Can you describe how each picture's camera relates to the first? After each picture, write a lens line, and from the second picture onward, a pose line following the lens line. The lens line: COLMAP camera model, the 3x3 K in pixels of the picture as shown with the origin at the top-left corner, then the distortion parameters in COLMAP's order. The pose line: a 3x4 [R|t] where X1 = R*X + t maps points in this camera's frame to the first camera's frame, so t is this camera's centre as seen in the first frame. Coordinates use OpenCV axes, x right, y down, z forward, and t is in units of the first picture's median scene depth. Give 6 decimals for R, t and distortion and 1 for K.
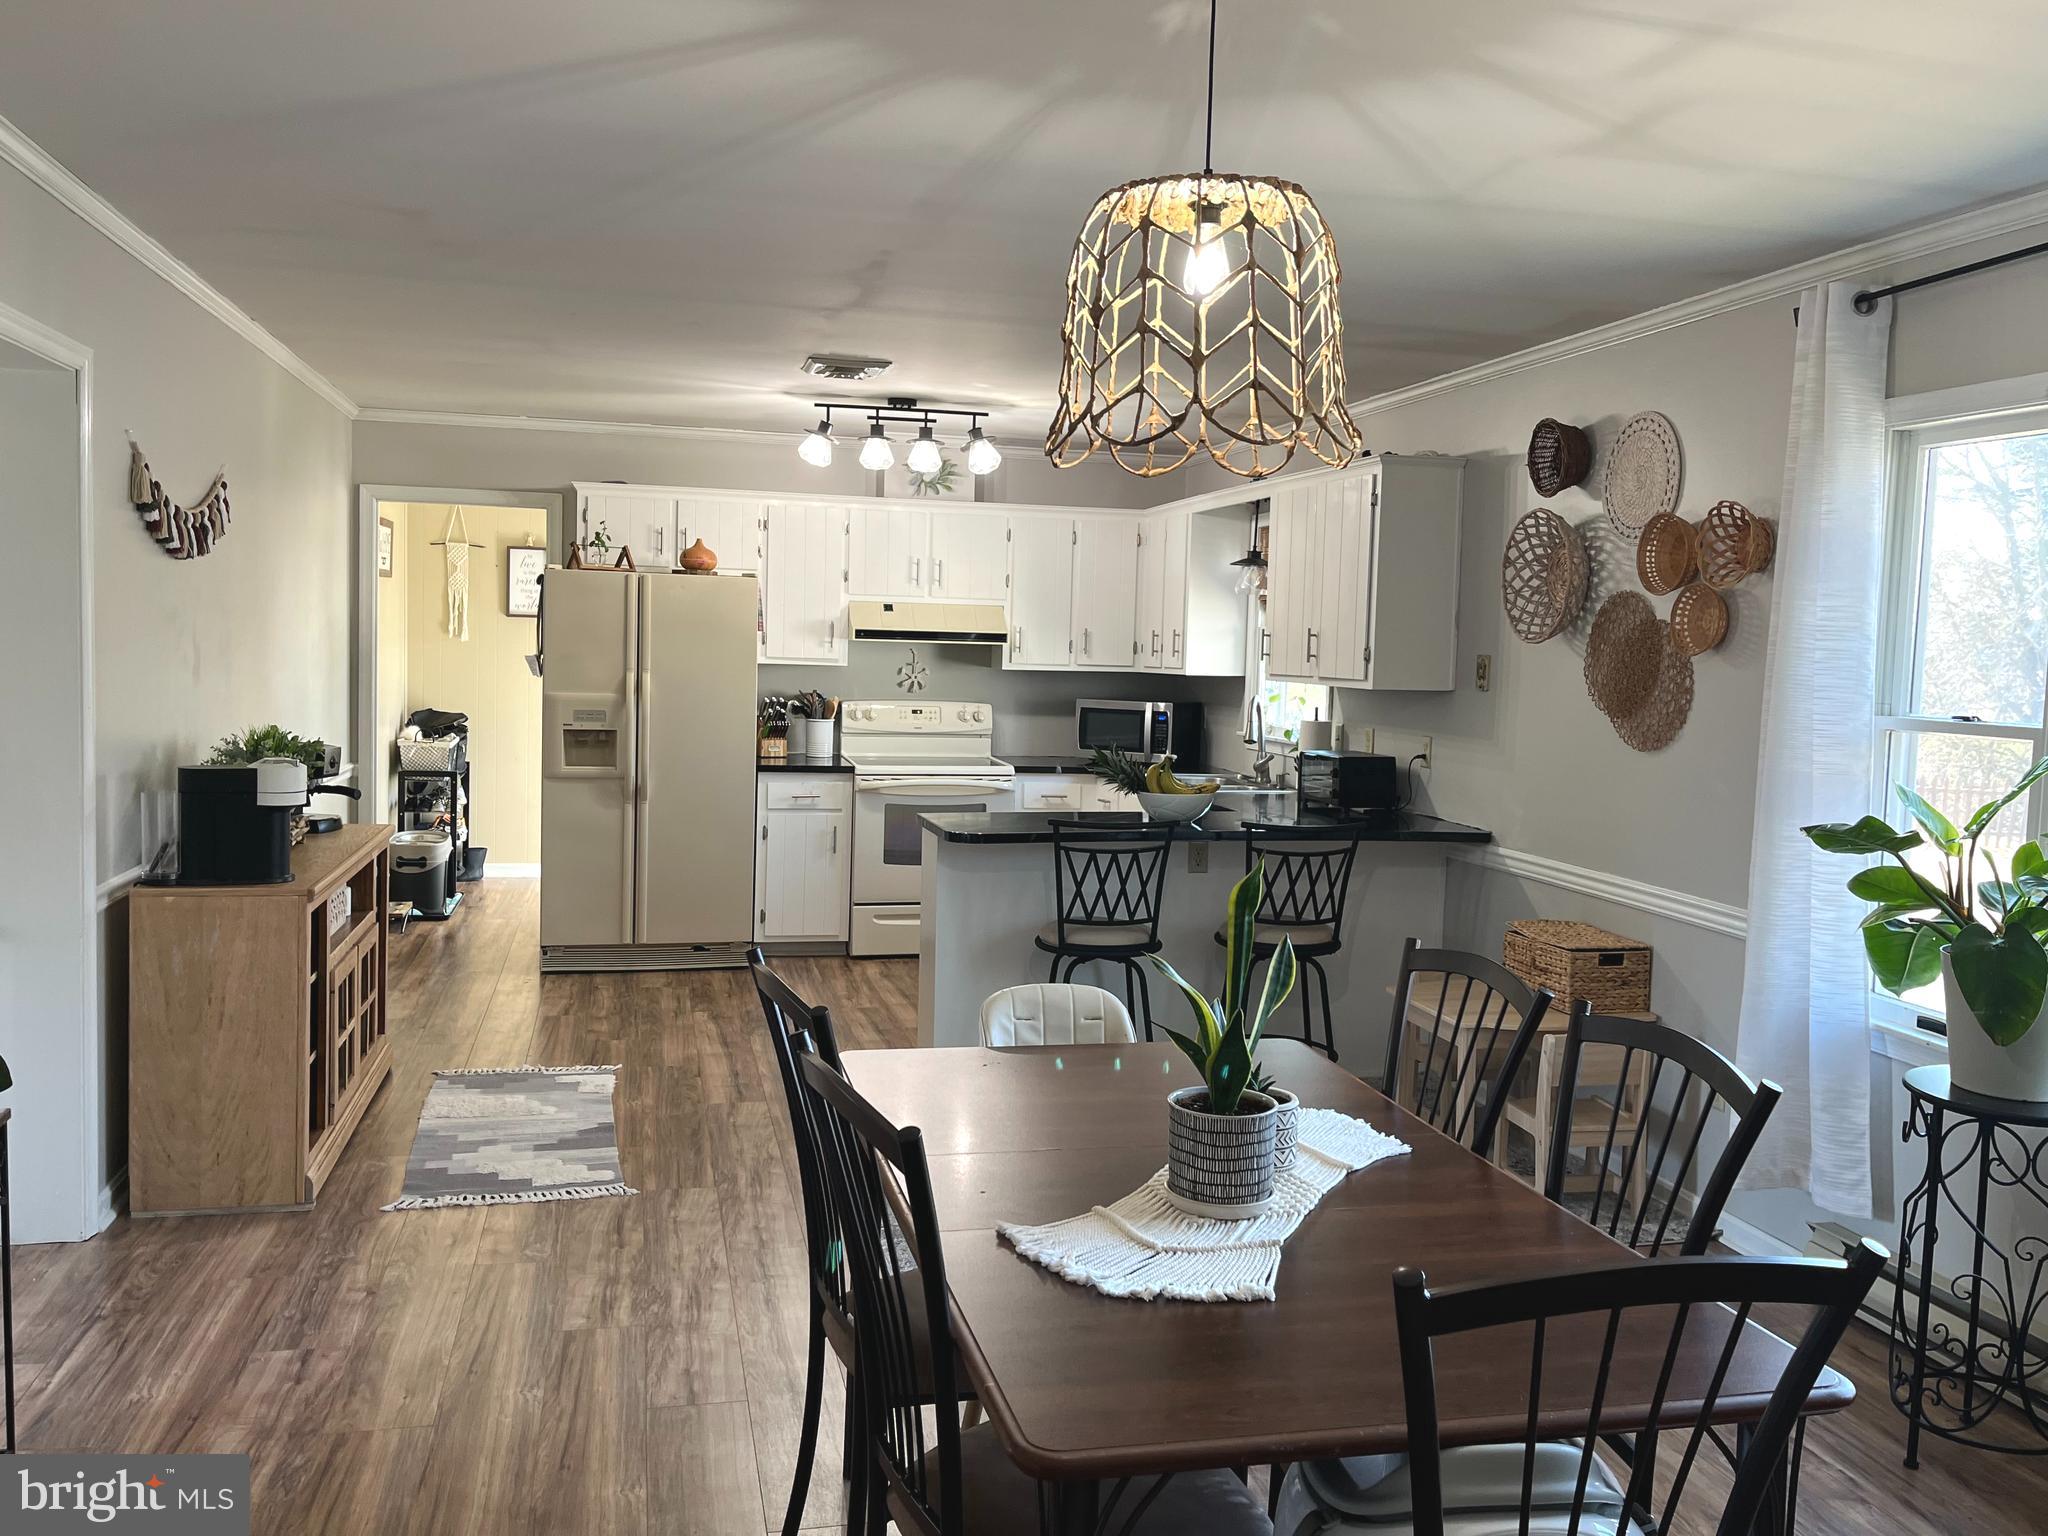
lens RADIAL K [[1639.4, 0, 1023.2], [0, 1639.4, 758.1], [0, 0, 1]] dist [0.103147, -0.166649]
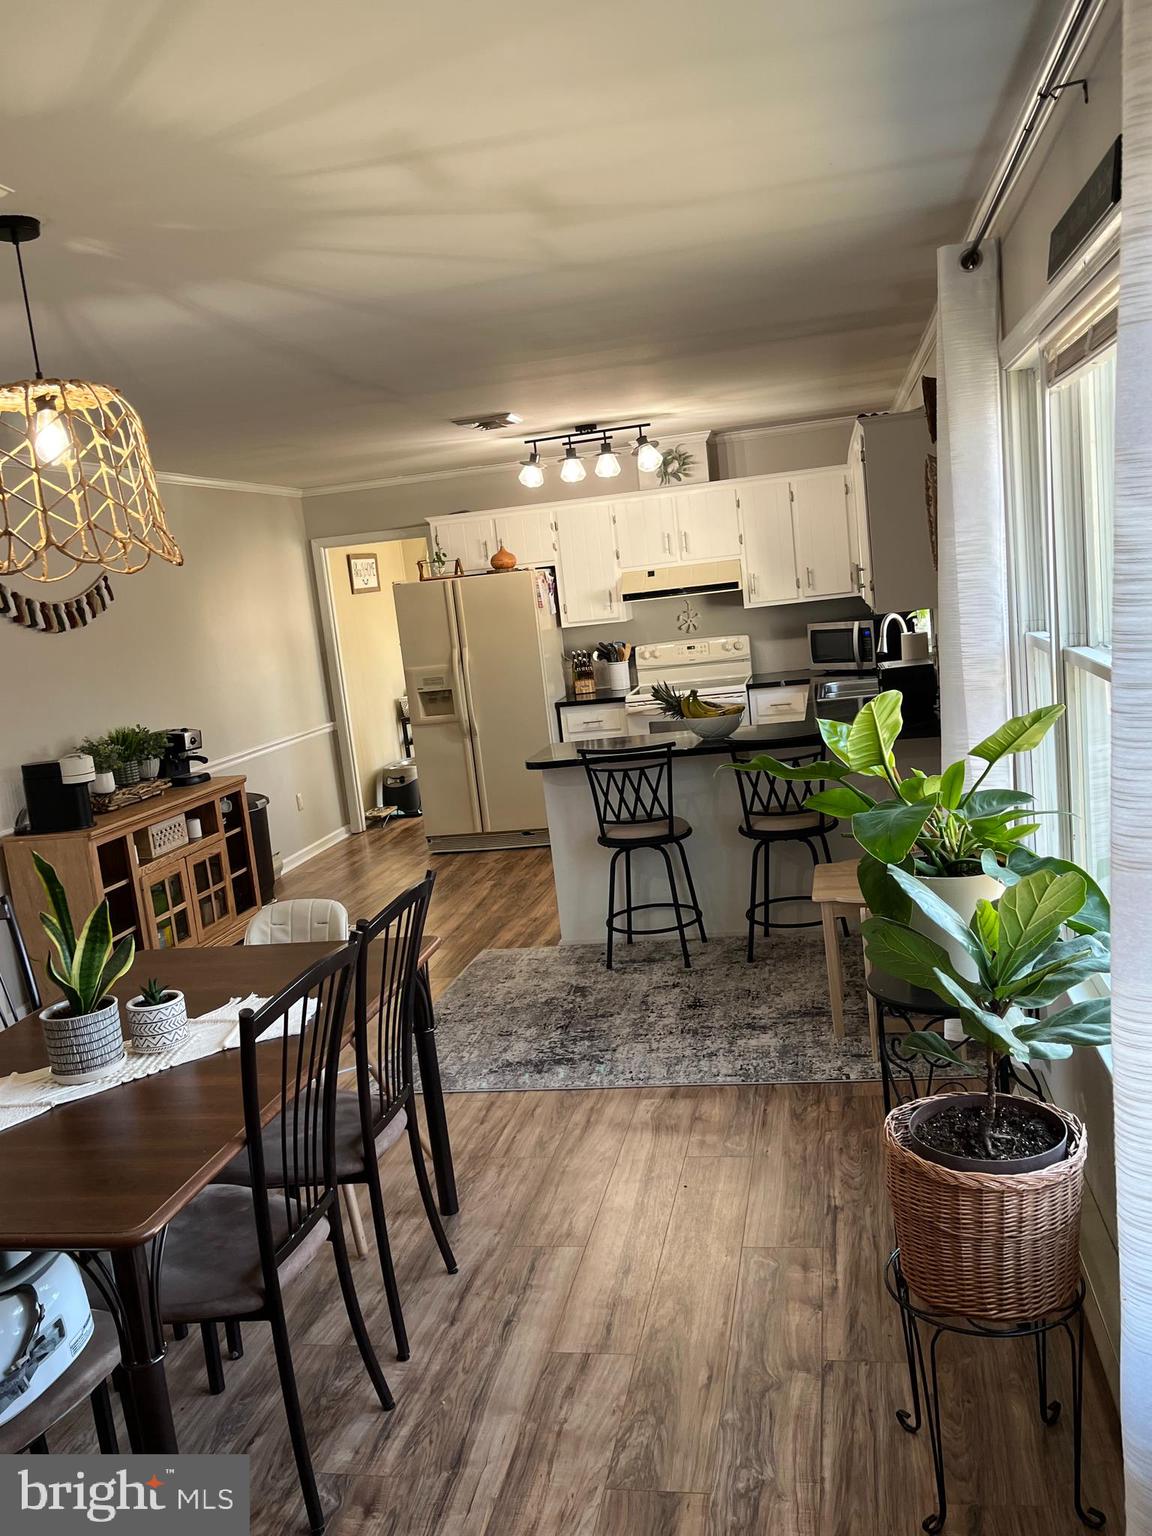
lens RADIAL K [[1229.5, 0, 574.9], [0, 1229.5, 776.4], [0, 0, 1]] dist [0.103147, -0.166649]
pose [[0.897178, -0.059078, -0.437700, 0.339544], [0.103267, 0.991604, 0.077831, -0.014643], [0.429427, -0.115028, 0.895746, 0.063198]]
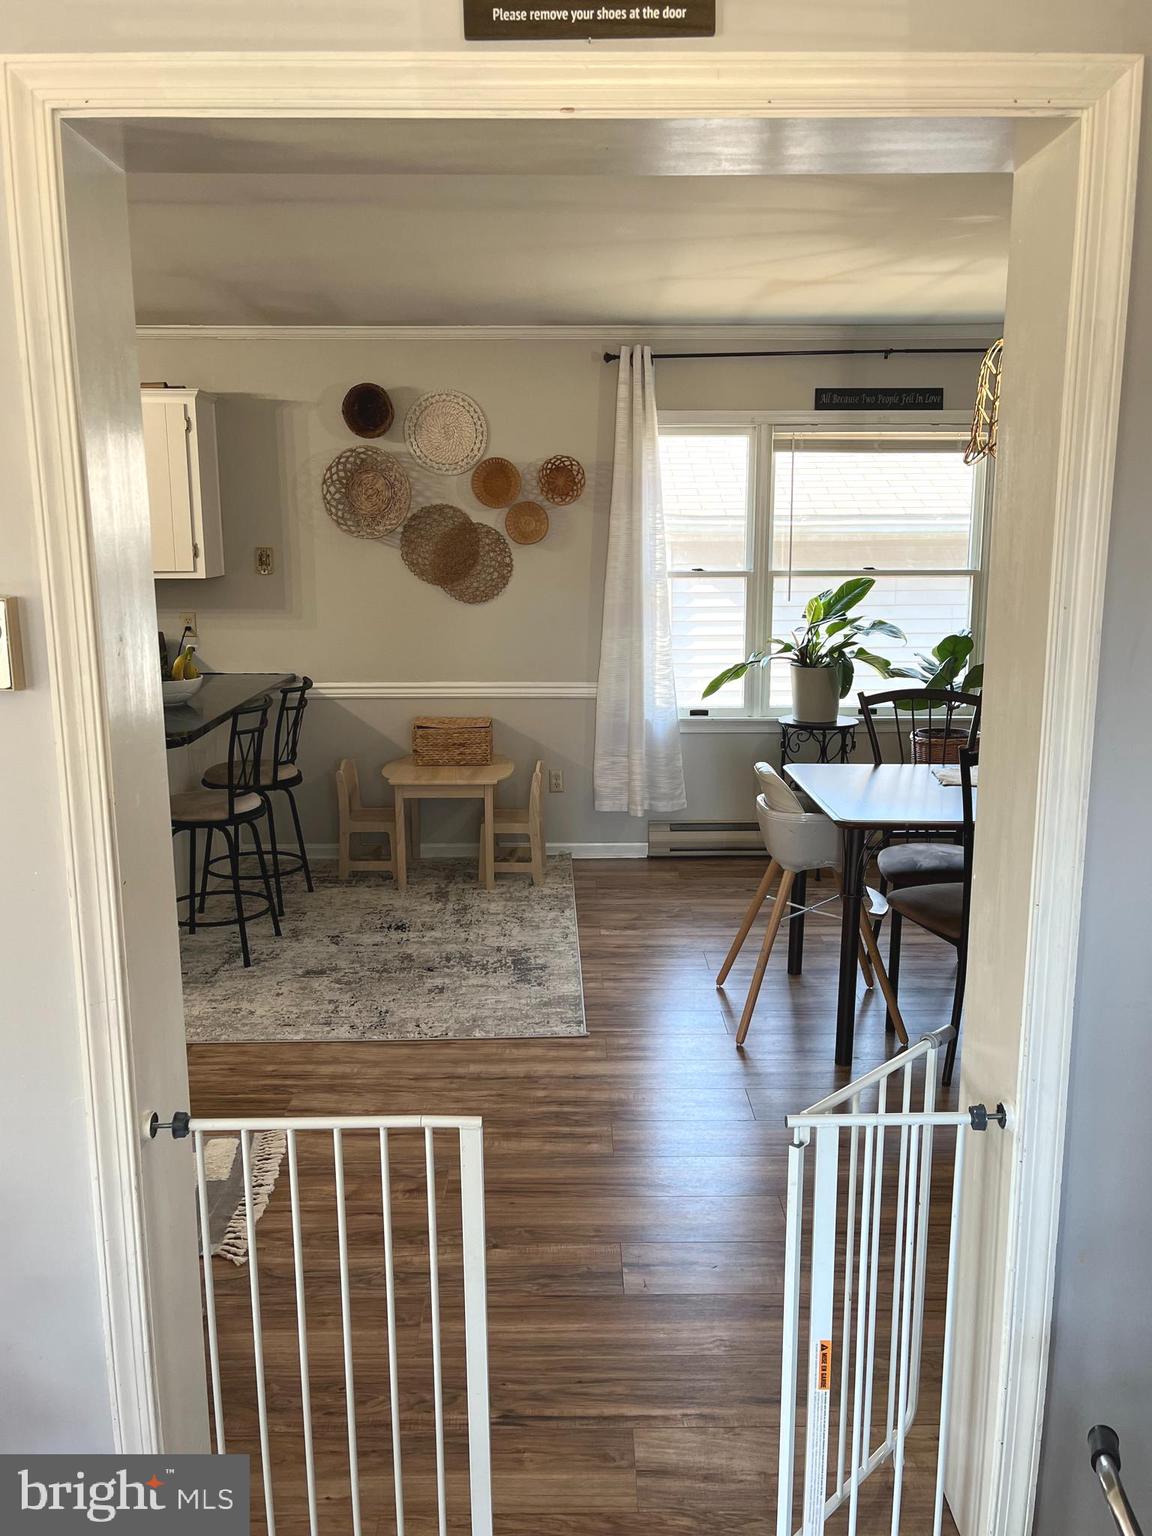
lens RADIAL K [[1229.5, 0, 574.9], [0, 1229.5, 776.4], [0, 0, 1]] dist [0.103147, -0.166649]
pose [[0.229559, -0.222011, 0.947636, -0.559512], [0.080284, 0.974638, 0.208888, -0.058725], [-0.969978, 0.028128, 0.241561, 0.415159]]
